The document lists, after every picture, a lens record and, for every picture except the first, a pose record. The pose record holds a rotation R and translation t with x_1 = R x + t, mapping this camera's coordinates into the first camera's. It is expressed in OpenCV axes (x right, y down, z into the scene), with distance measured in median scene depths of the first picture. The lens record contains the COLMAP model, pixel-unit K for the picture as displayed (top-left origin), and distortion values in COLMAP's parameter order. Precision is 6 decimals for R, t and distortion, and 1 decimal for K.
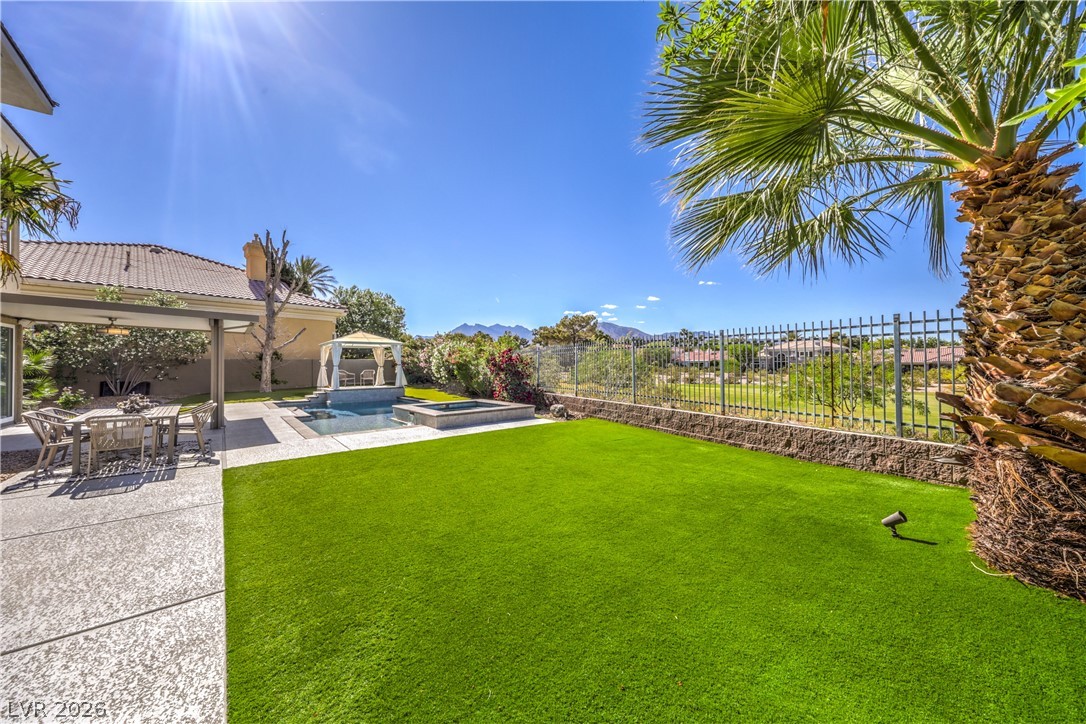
lens RADIAL K [[380.1, 0, 543.0], [0, 380.1, 362.0], [0, 0, 1]] dist [0.000613, 0.000062]
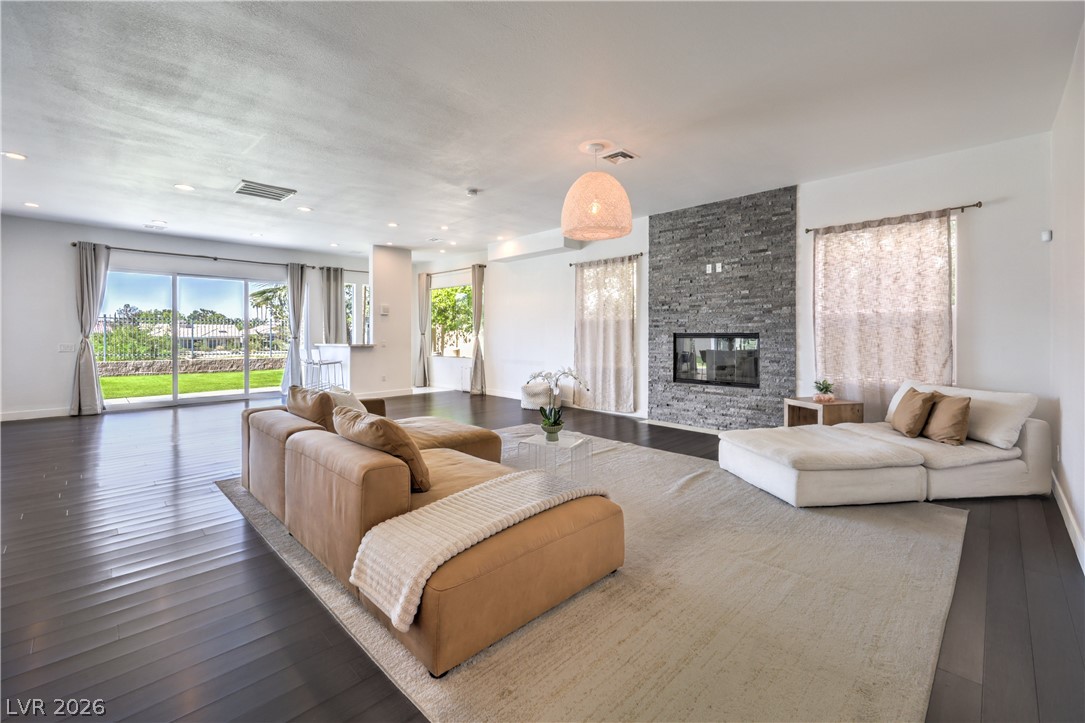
lens RADIAL K [[457.1, 0, 541.9], [0, 457.1, 340.0], [0, 0, 1]] dist [-0.001619, -0.000102]
pose [[-0.088564, -0.005755, 0.996054, -1.086782], [-0.007443, 0.999959, 0.005116, 0.005617], [-0.996043, -0.006960, -0.088603, -0.325640]]
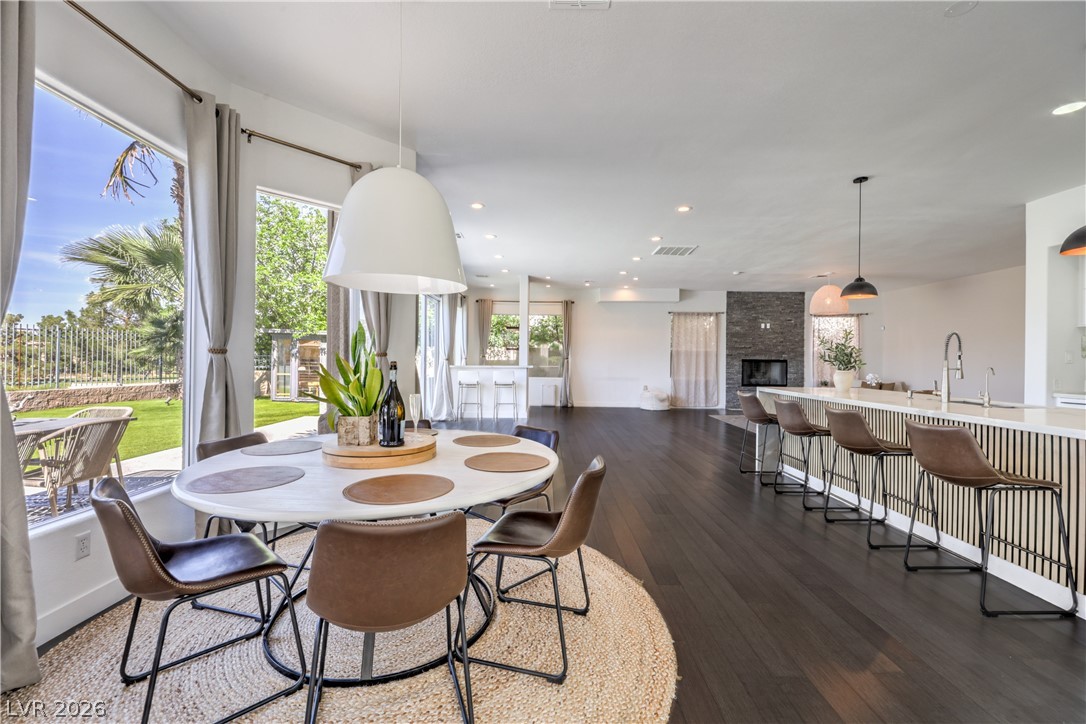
lens RADIAL K [[458.3, 0, 537.4], [0, 458.3, 359.1], [0, 0, 1]] dist [0.000226, 0.000061]
pose [[-0.760376, -0.000744, 0.649483, -0.885119], [-0.012292, 0.999837, -0.013245, 0.016132], [-0.649367, -0.018055, -0.760260, 0.423285]]
